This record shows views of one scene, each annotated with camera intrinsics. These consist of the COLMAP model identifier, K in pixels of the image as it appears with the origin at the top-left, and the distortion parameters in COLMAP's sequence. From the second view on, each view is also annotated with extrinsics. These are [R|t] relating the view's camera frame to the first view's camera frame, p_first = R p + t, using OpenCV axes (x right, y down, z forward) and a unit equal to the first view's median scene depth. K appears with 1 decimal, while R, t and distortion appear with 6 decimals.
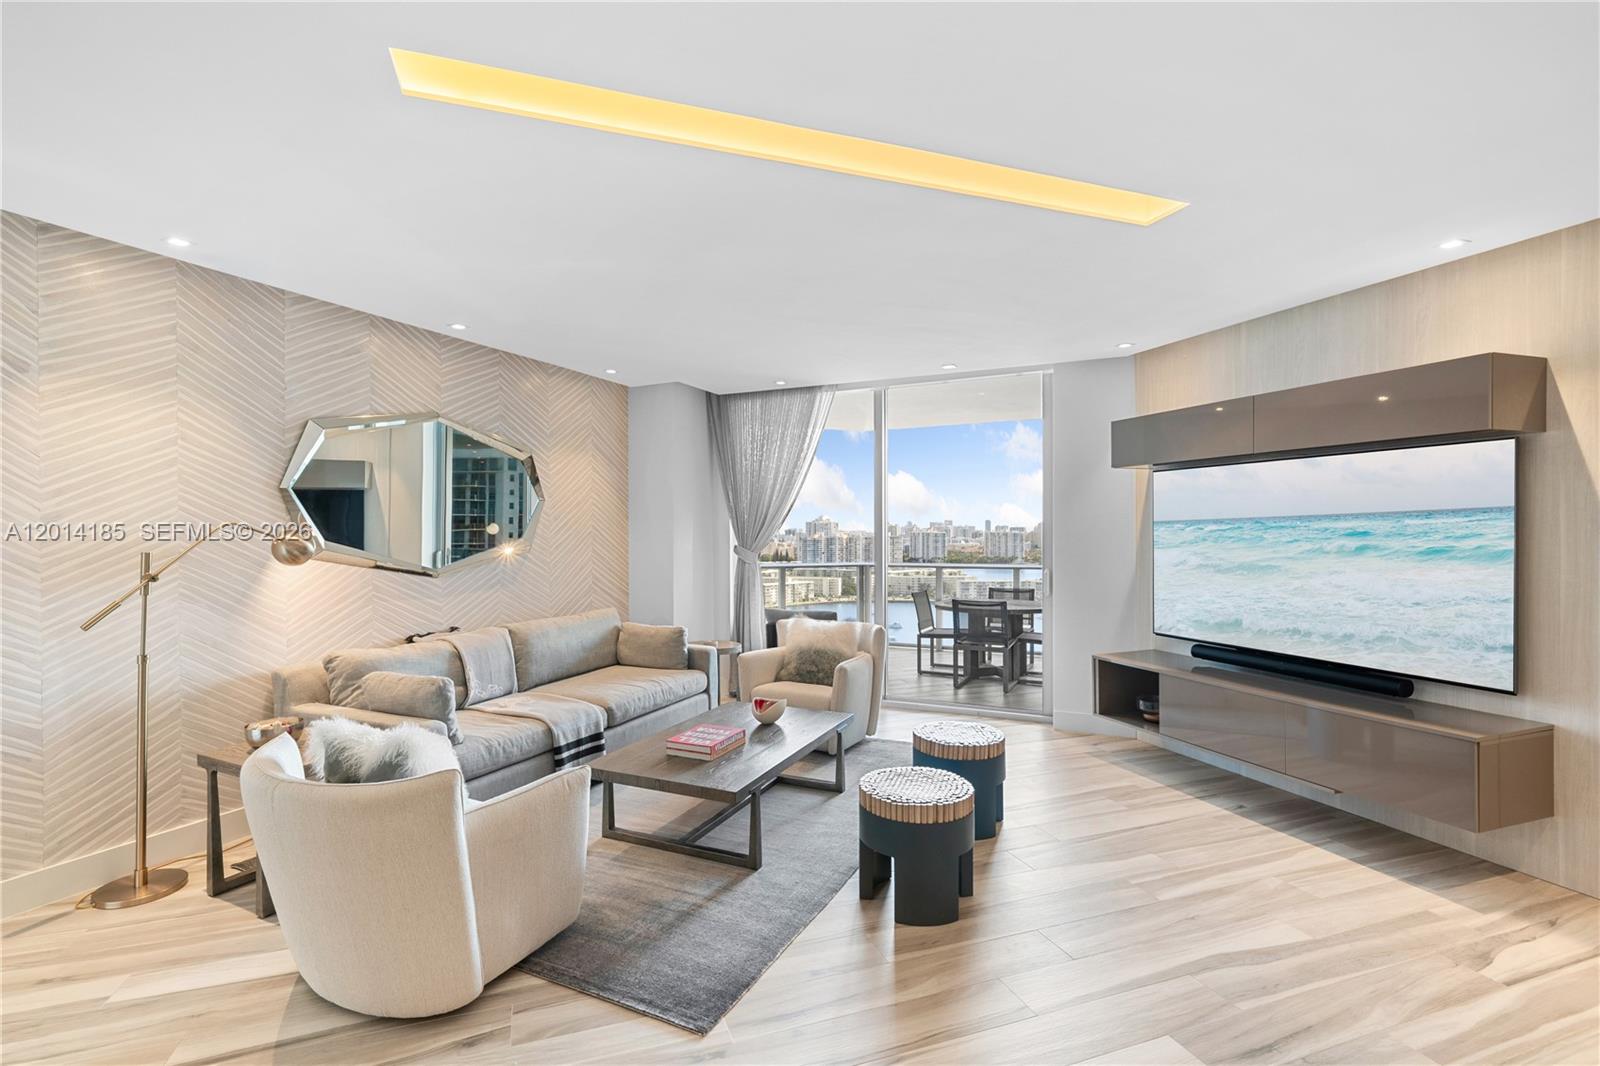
lens RADIAL K [[730.2, 0, 783.0], [0, 730.2, 538.6], [0, 0, 1]] dist [-0.001646, -0.000053]
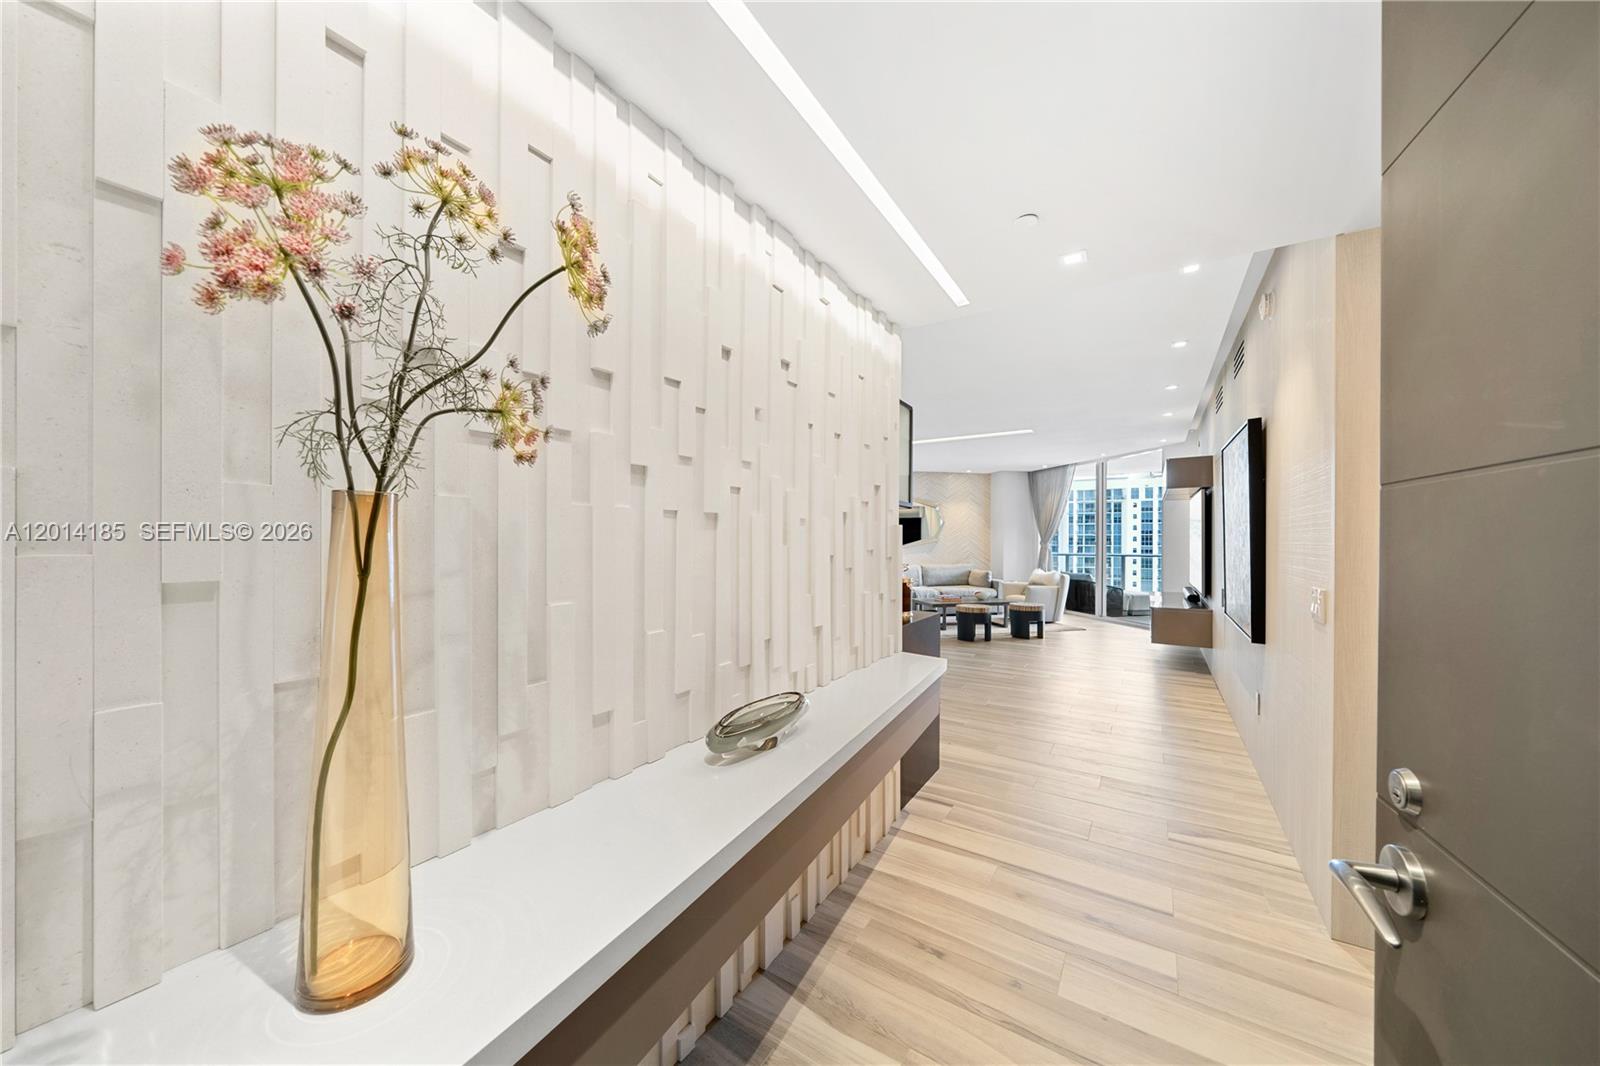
lens RADIAL K [[544.0, 0, 790.7], [0, 544.0, 538.6], [0, 0, 1]] dist [-0.004622, -0.000133]
pose [[0.609123, 0.002364, -0.793072, 1.312263], [-0.013115, 0.999889, -0.007092, 0.044597], [0.792968, 0.014720, 0.609086, -0.957639]]
